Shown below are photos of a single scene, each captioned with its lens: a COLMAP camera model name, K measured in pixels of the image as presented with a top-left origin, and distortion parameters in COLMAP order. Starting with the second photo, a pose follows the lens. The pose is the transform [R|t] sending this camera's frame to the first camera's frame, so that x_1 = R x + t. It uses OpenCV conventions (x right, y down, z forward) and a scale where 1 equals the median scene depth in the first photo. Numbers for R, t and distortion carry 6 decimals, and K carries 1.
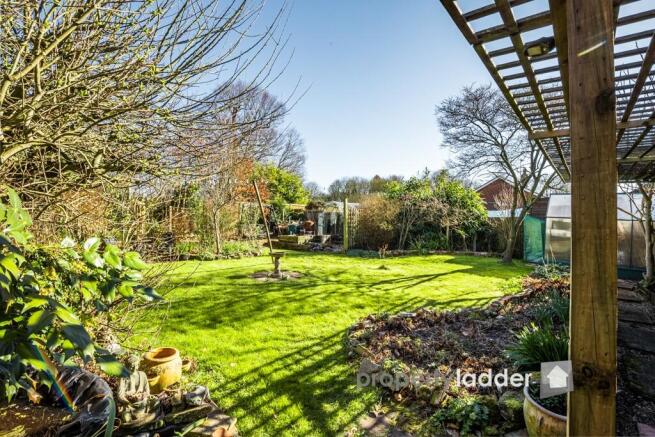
lens RADIAL K [[302.7, 0, 327.5], [0, 302.7, 218.5], [0, 0, 1]] dist [-0.000127, 0.000109]
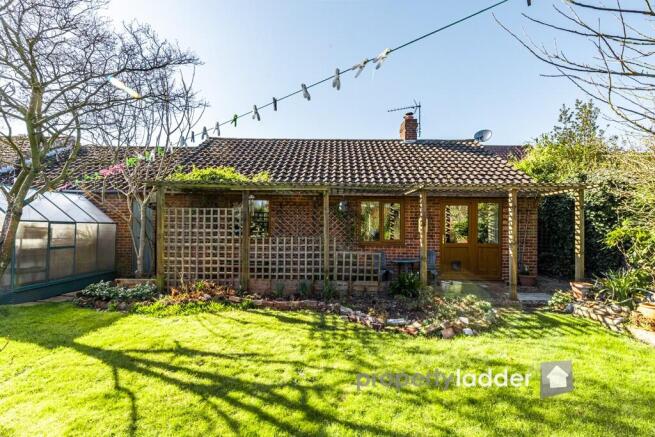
lens RADIAL K [[302.7, 0, 327.5], [0, 302.7, 218.5], [0, 0, 1]] dist [-0.000127, 0.000109]
pose [[-0.666329, 0.002503, 0.745654, -0.205433], [-0.003080, 0.999977, -0.006109, -0.007614], [-0.745652, -0.006367, -0.666306, 1.197420]]
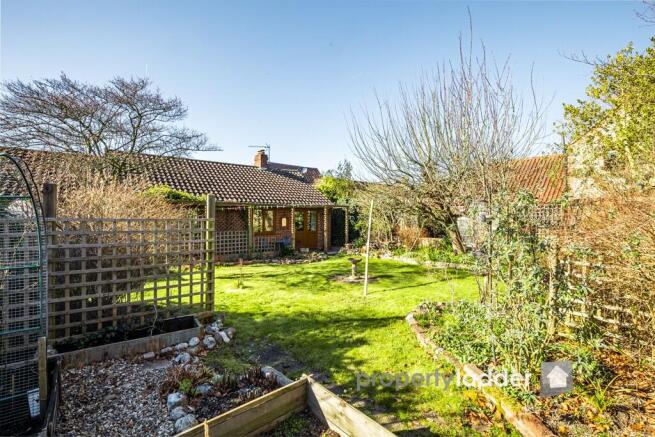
lens RADIAL K [[302.7, 0, 327.5], [0, 302.7, 218.5], [0, 0, 1]] dist [-0.000127, 0.000109]
pose [[-0.984501, -0.007801, 0.175205, -0.290671], [-0.003823, 0.999728, 0.023026, -0.075876], [-0.175337, 0.021999, -0.984263, 2.347215]]
